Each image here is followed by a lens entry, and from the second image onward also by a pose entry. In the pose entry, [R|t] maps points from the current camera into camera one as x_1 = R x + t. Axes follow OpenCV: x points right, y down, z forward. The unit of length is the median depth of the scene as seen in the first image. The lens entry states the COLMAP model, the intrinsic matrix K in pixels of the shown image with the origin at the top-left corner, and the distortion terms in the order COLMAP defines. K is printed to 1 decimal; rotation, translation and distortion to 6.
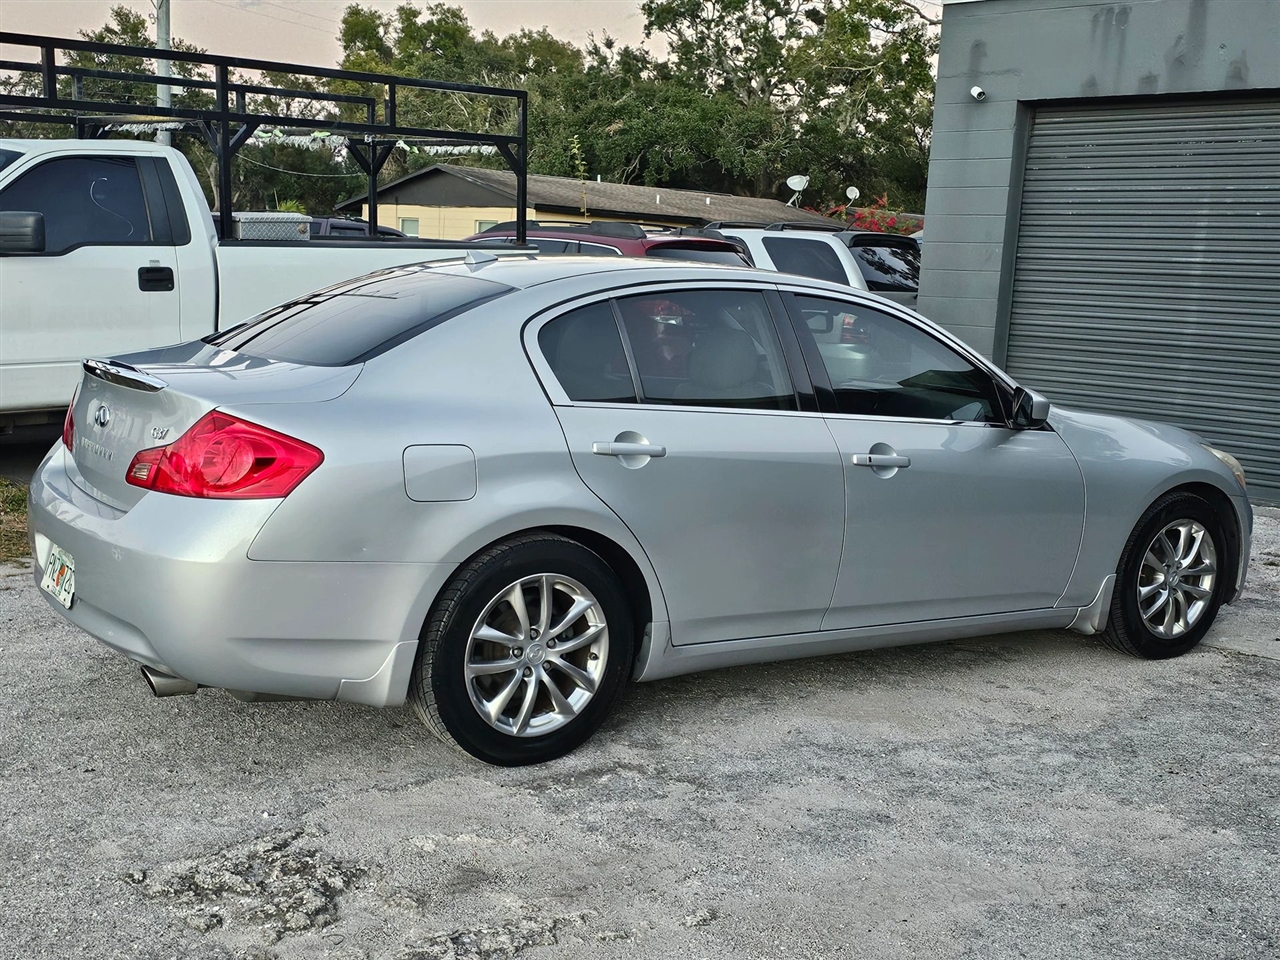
lens RADIAL K [[1502.1, 0, 635.1], [0, 1502.1, 485.4], [0, 0, 1]] dist [0.067610, 0.000000]
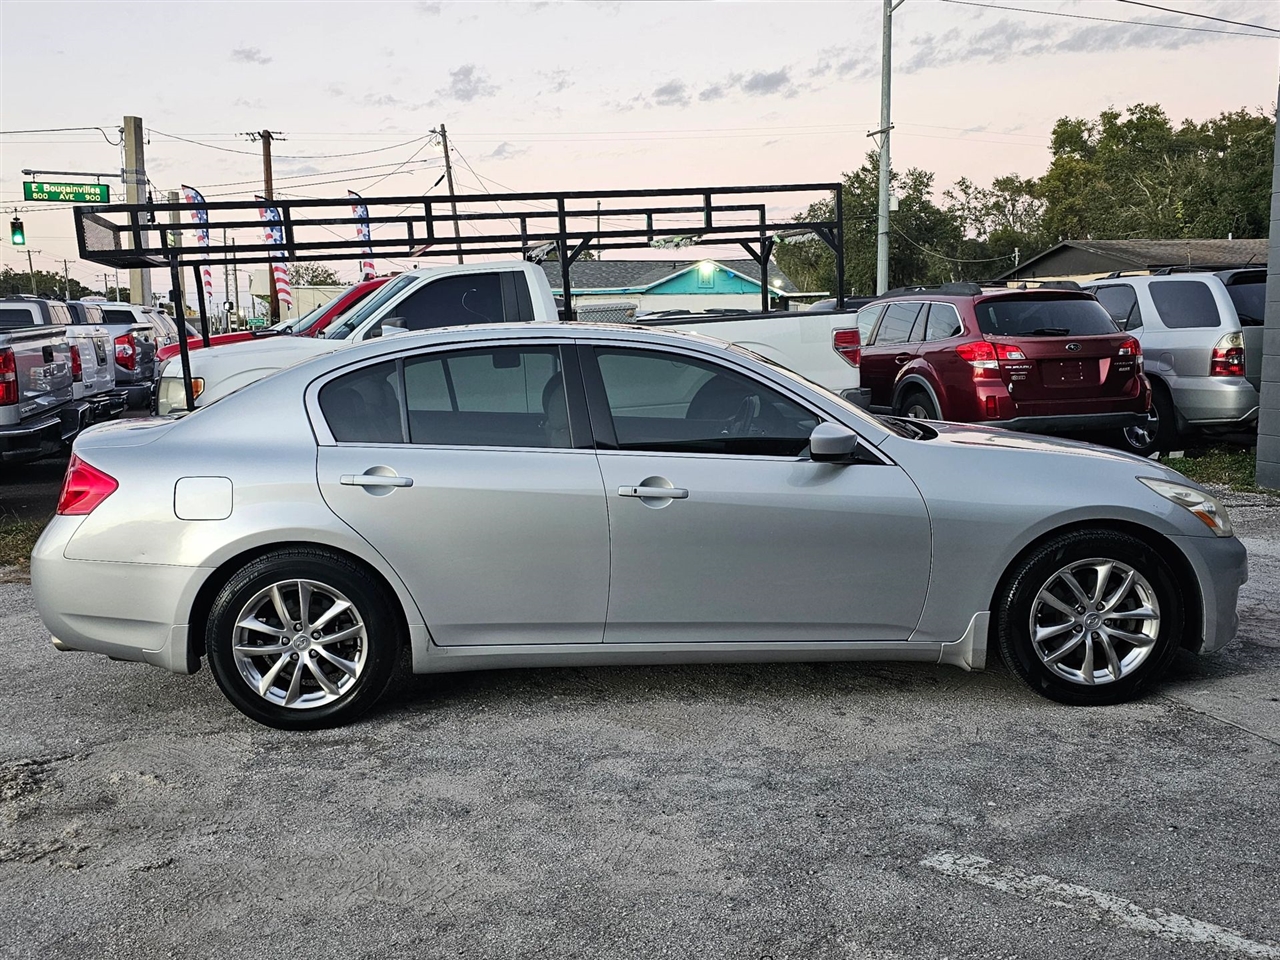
lens RADIAL K [[1168.5, 0, 607.7], [0, 1168.5, 470.3], [0, 0, 1]] dist [0.054531, -0.064911]
pose [[0.840359, -0.002701, -0.542024, 0.280646], [-0.014831, 0.999499, -0.027974, -0.003972], [0.541827, 0.031547, 0.839898, 0.123868]]
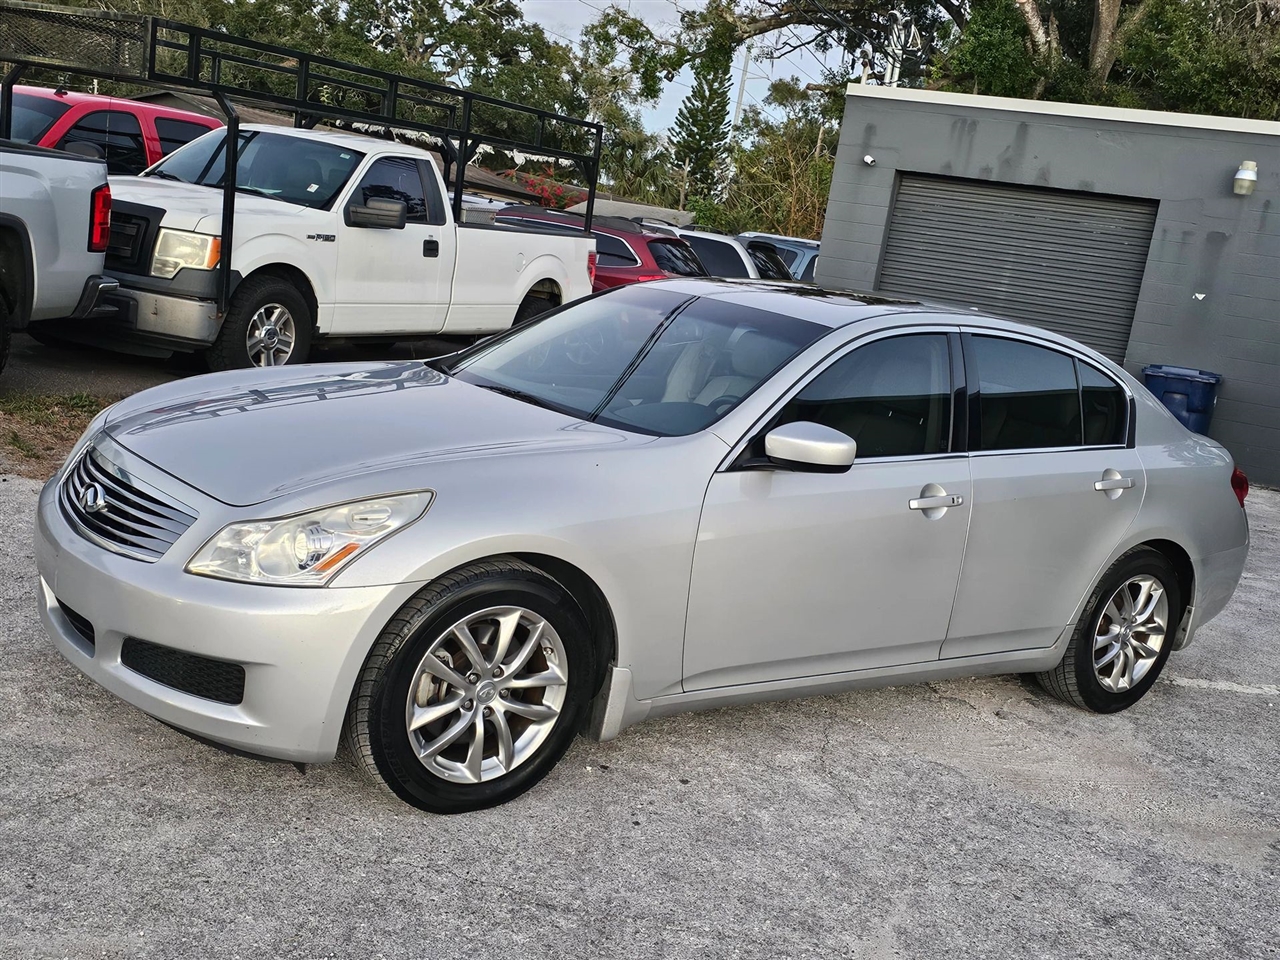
lens RADIAL K [[1360.3, 0, 650.5], [0, 1360.3, 529.8], [0, 0, 1]] dist [0.050167, 0.000000]
pose [[0.948612, 0.035678, 0.314422, -0.420490], [-0.062724, 0.995108, 0.076321, 0.014484], [-0.310161, -0.092121, 0.946210, -0.256920]]
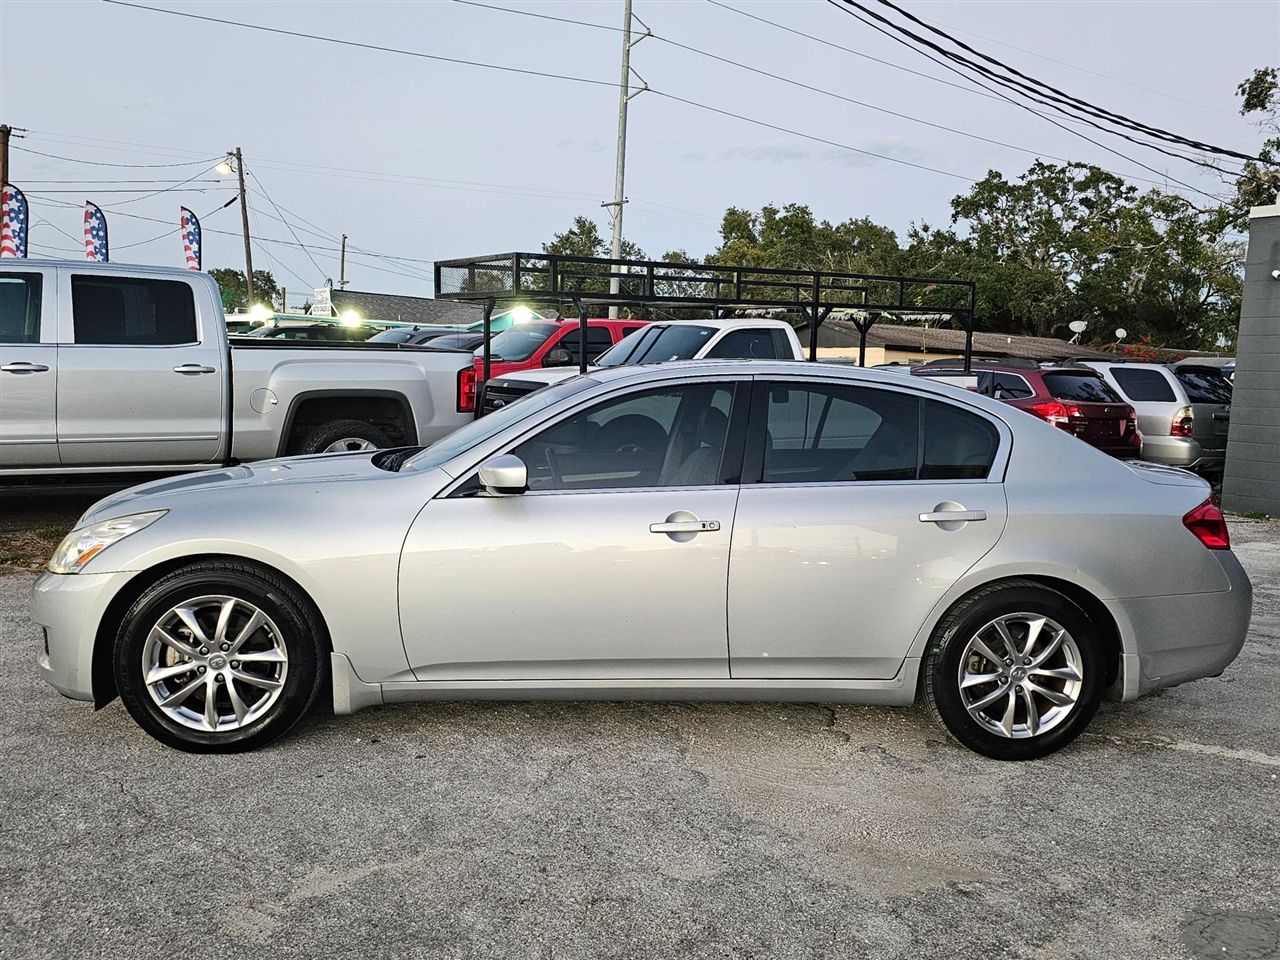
lens RADIAL K [[1106.8, 0, 637.0], [0, 1106.8, 479.1], [0, 0, 1]] dist [0.072488, -0.087994]
pose [[0.969146, 0.021265, -0.245570, -0.126446], [-0.036715, 0.997611, -0.058511, 0.039112], [0.243739, 0.065722, 0.967611, -0.257639]]
